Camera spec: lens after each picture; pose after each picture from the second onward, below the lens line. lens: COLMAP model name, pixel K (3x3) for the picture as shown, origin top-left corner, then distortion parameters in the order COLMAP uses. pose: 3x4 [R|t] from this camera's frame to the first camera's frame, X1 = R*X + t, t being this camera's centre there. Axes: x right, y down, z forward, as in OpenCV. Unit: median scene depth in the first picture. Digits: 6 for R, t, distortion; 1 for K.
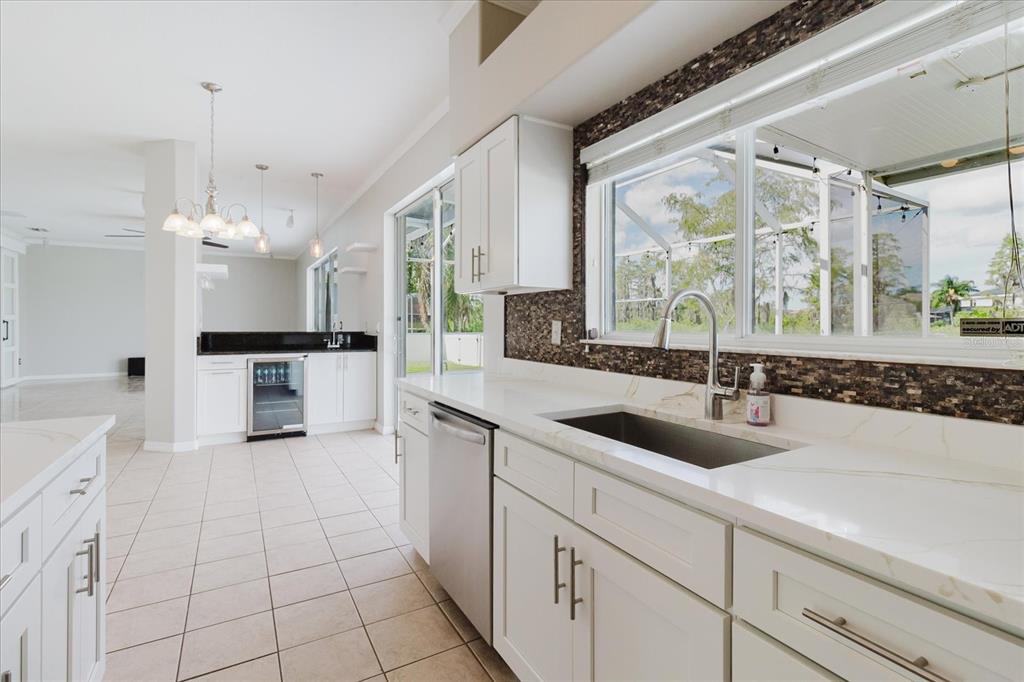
lens RADIAL K [[492.5, 0, 536.0], [0, 492.5, 320.4], [0, 0, 1]] dist [0.003294, 0.000664]
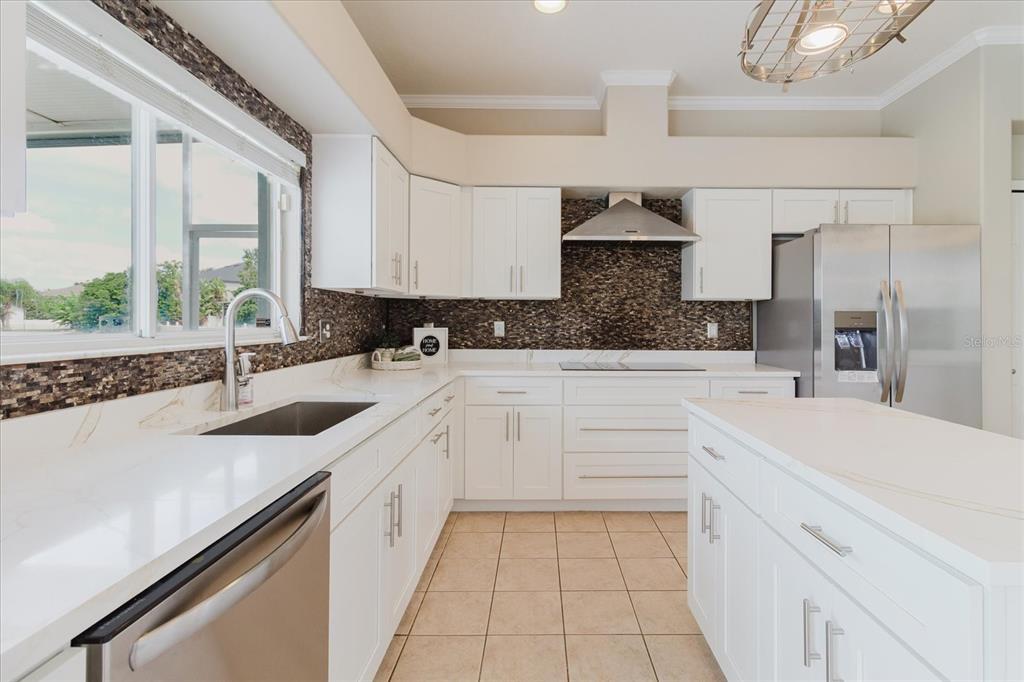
lens RADIAL K [[492.5, 0, 536.0], [0, 492.5, 320.4], [0, 0, 1]] dist [0.003294, 0.000664]
pose [[-0.852693, -0.002560, 0.522406, -0.579910], [-0.005517, 0.999976, -0.004104, 0.004325], [-0.522383, -0.006382, -0.852687, 1.187813]]
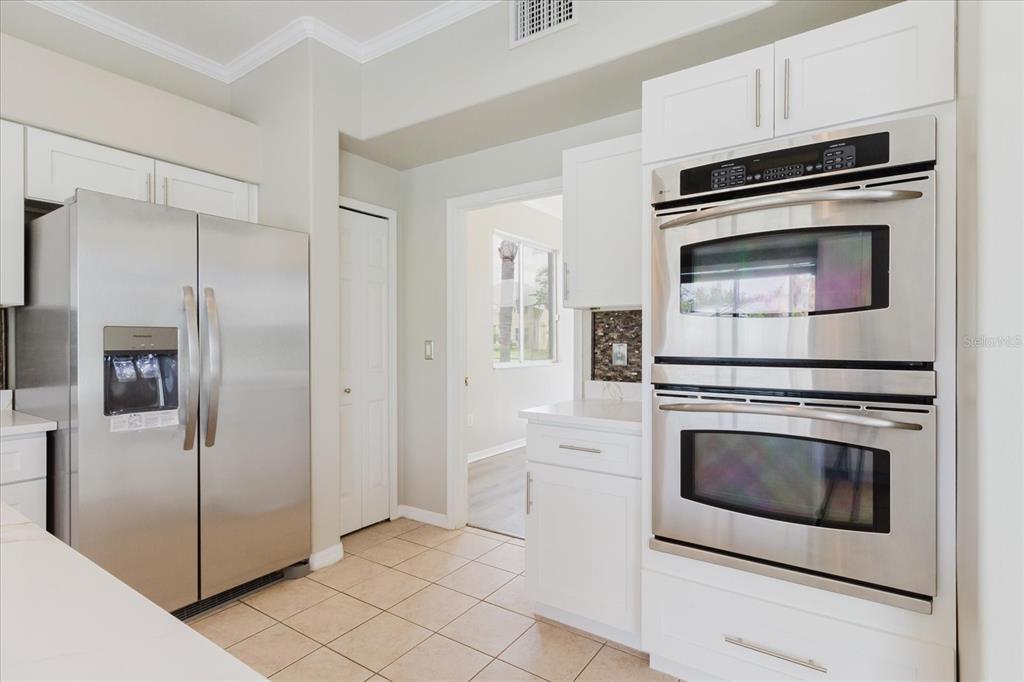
lens RADIAL K [[497.3, 0, 537.3], [0, 497.3, 340.5], [0, 0, 1]] dist [0.000906, 0.000210]
pose [[-0.900705, 0.000117, -0.434431, -0.891915], [0.001811, 0.999992, -0.003485, 0.000355], [0.434427, -0.003926, -0.900699, 0.746954]]
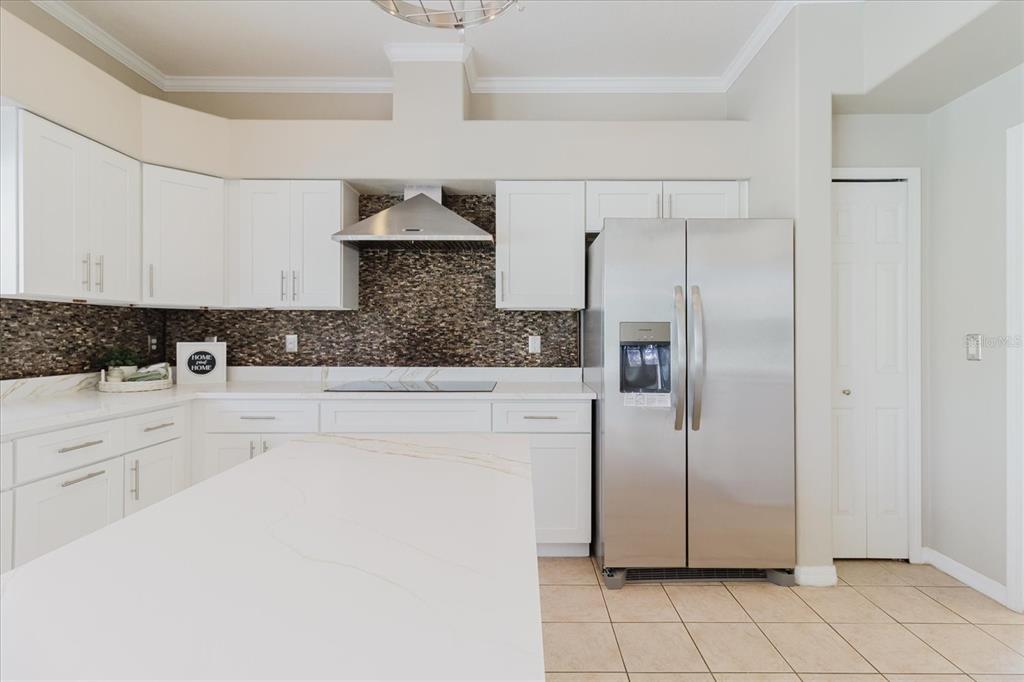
lens RADIAL K [[494.0, 0, 520.3], [0, 494.0, 333.2], [0, 0, 1]] dist [0.001792, -0.000002]
pose [[-0.849466, -0.000870, 0.527643, -0.984557], [-0.003202, 0.999989, -0.003506, -0.000159], [-0.527634, -0.004667, -0.849459, 0.684674]]
